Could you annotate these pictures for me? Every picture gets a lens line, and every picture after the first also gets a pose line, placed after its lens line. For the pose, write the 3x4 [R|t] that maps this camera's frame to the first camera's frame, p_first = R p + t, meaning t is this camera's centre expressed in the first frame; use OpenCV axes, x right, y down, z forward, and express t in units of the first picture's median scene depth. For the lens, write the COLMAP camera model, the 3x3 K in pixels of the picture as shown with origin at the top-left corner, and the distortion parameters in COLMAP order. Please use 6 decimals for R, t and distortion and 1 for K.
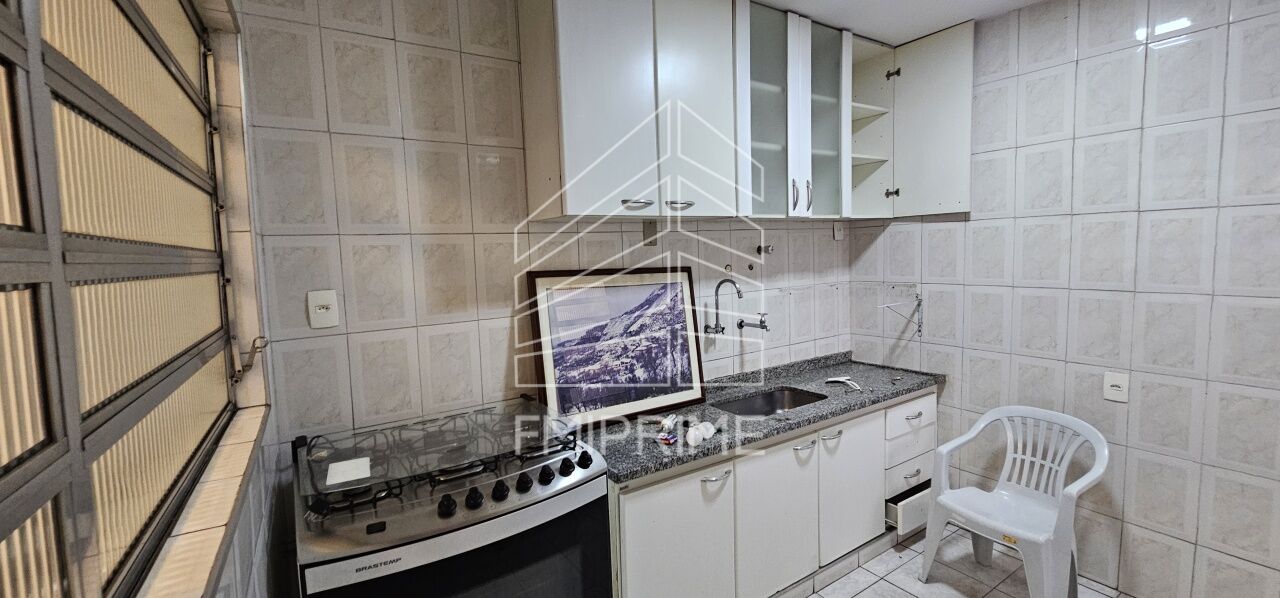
lens RADIAL K [[517.6, 0, 646.4], [0, 517.6, 291.7], [0, 0, 1]] dist [-0.000491, -0.000235]
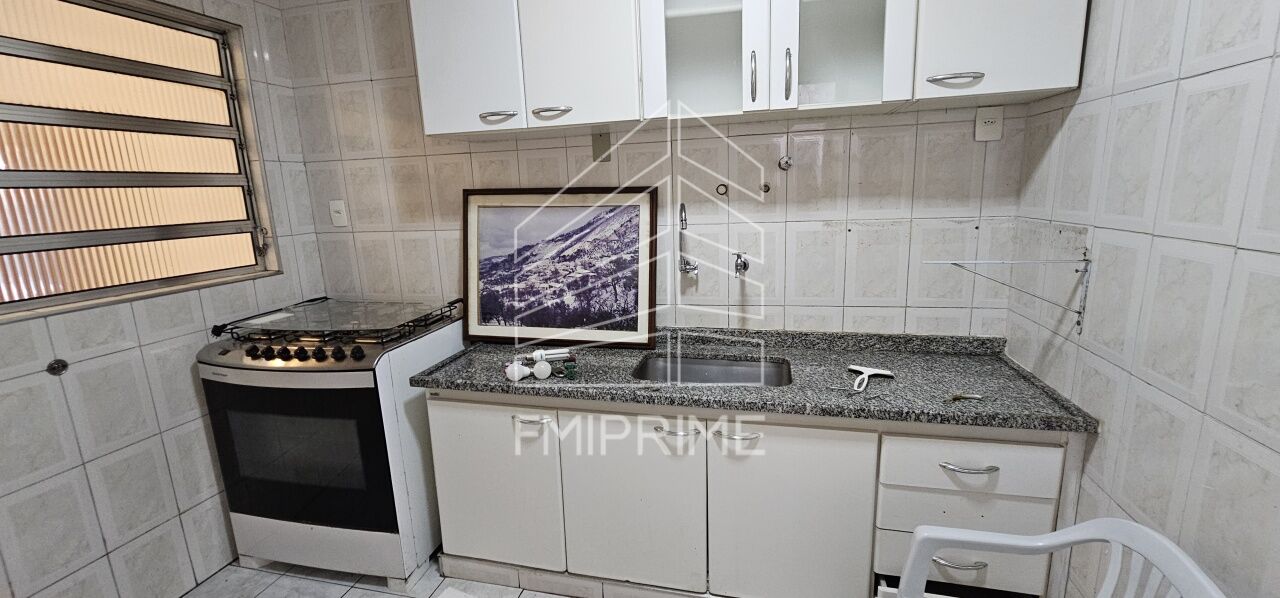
lens RADIAL K [[517.6, 0, 646.8], [0, 517.6, 290.7], [0, 0, 1]] dist [-0.000491, -0.000235]
pose [[0.682738, 0.152468, -0.714578, 0.751080], [-0.043284, 0.984708, 0.168750, -0.025864], [0.729380, -0.084282, 0.678897, 0.459271]]
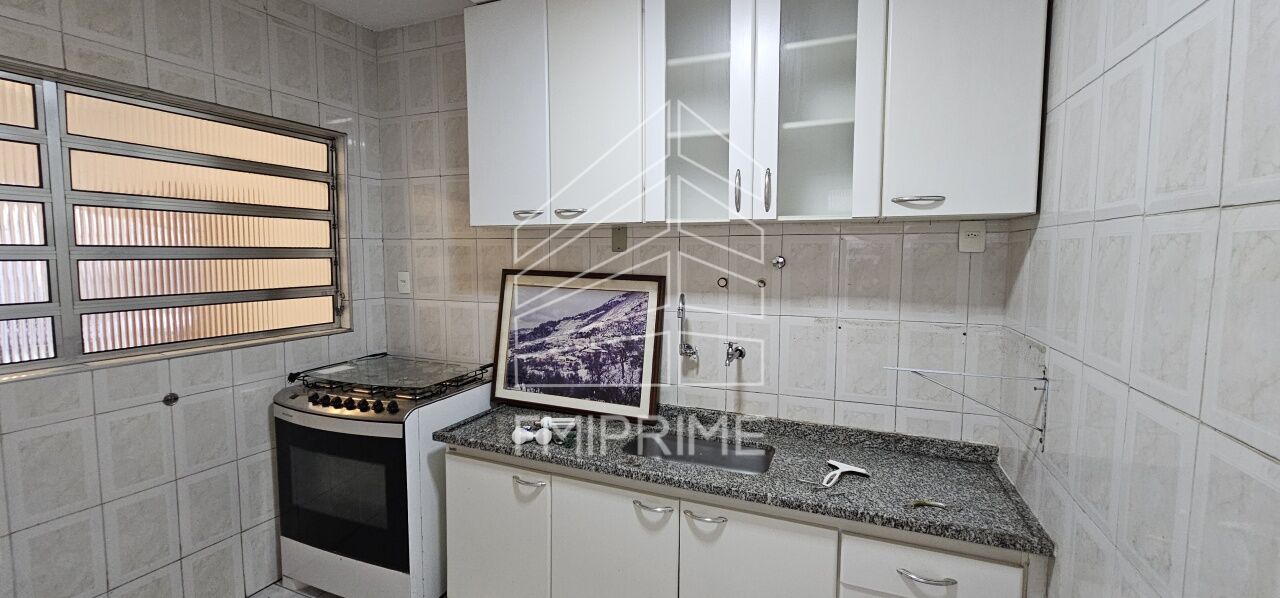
lens RADIAL K [[517.6, 0, 646.3], [0, 517.6, 292.5], [0, 0, 1]] dist [-0.000491, -0.000235]
pose [[0.565081, 0.101205, -0.818805, 0.892493], [-0.088269, 0.994168, 0.061963, -0.080481], [0.820300, 0.037261, 0.570718, 0.499513]]
